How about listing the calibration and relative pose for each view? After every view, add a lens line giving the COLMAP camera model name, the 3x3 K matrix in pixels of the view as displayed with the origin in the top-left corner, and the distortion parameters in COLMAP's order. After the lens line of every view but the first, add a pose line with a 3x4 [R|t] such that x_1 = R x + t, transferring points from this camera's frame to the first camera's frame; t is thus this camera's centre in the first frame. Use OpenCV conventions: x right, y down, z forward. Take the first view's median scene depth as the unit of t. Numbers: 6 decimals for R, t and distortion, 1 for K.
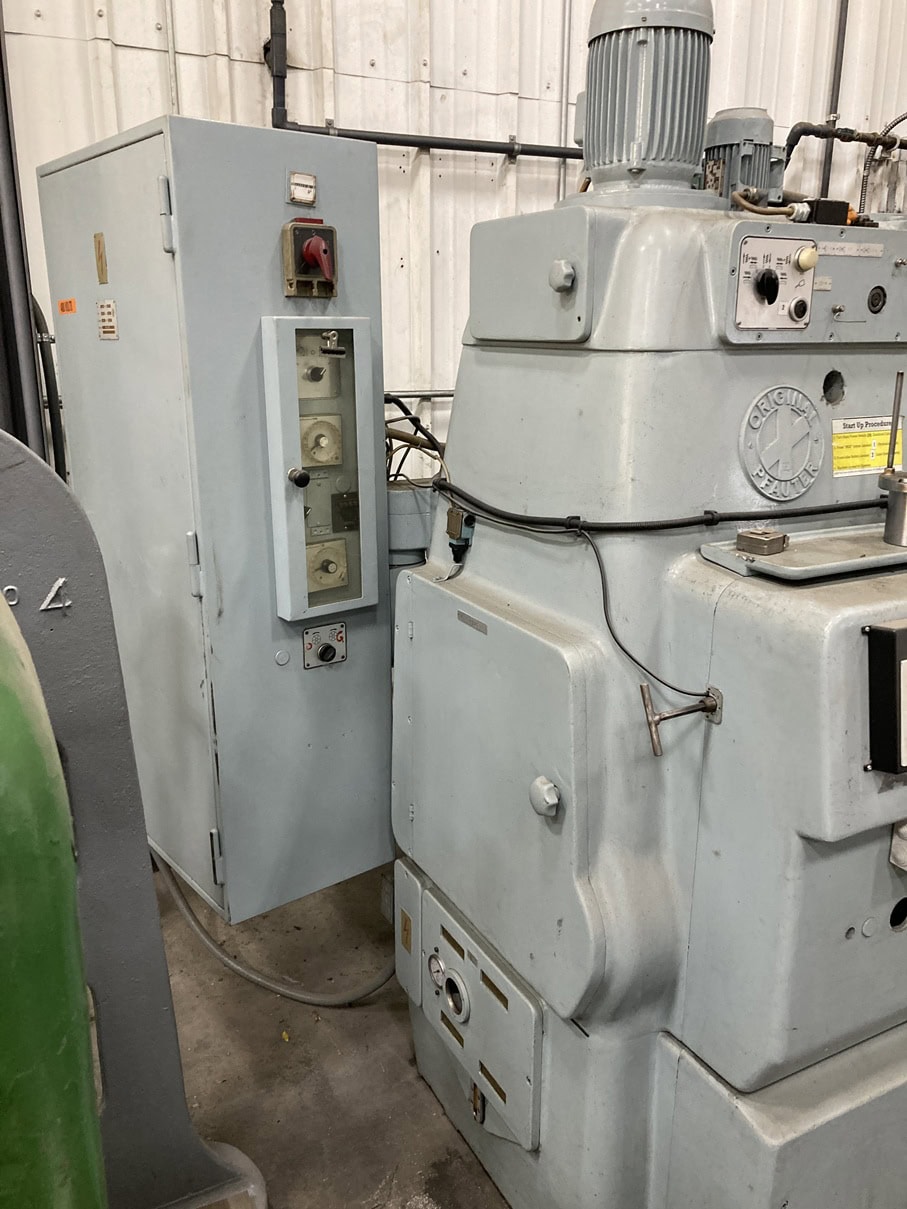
lens RADIAL K [[1017.9, 0, 452.8], [0, 1017.9, 619.1], [0, 0, 1]] dist [0.088097, -0.123030]
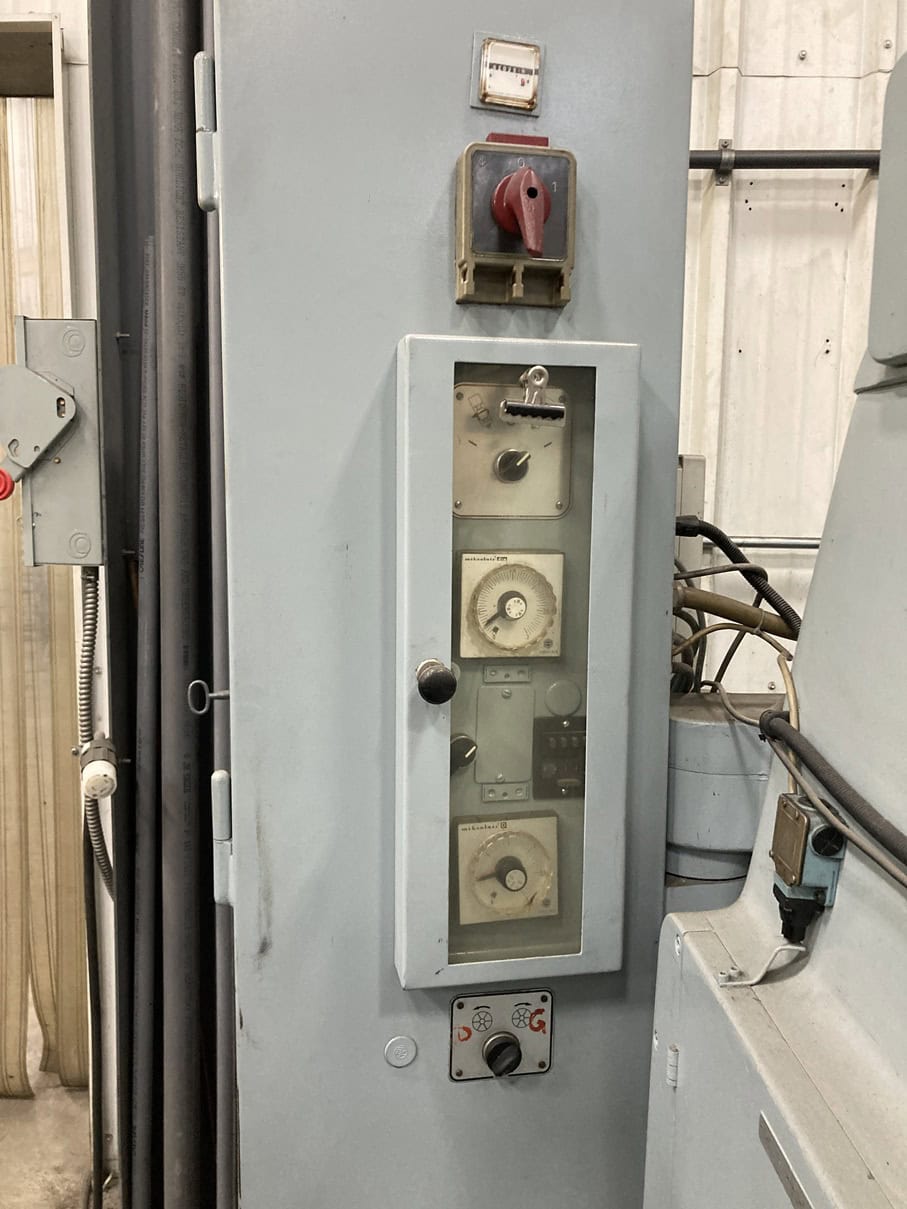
lens RADIAL K [[1017.9, 0, 452.8], [0, 1017.9, 619.1], [0, 0, 1]] dist [0.088097, -0.123030]
pose [[0.900578, 0.068971, -0.429187, 0.044850], [-0.134619, 0.983045, -0.124499, -0.103632], [0.413324, 0.169897, 0.894594, 0.558024]]
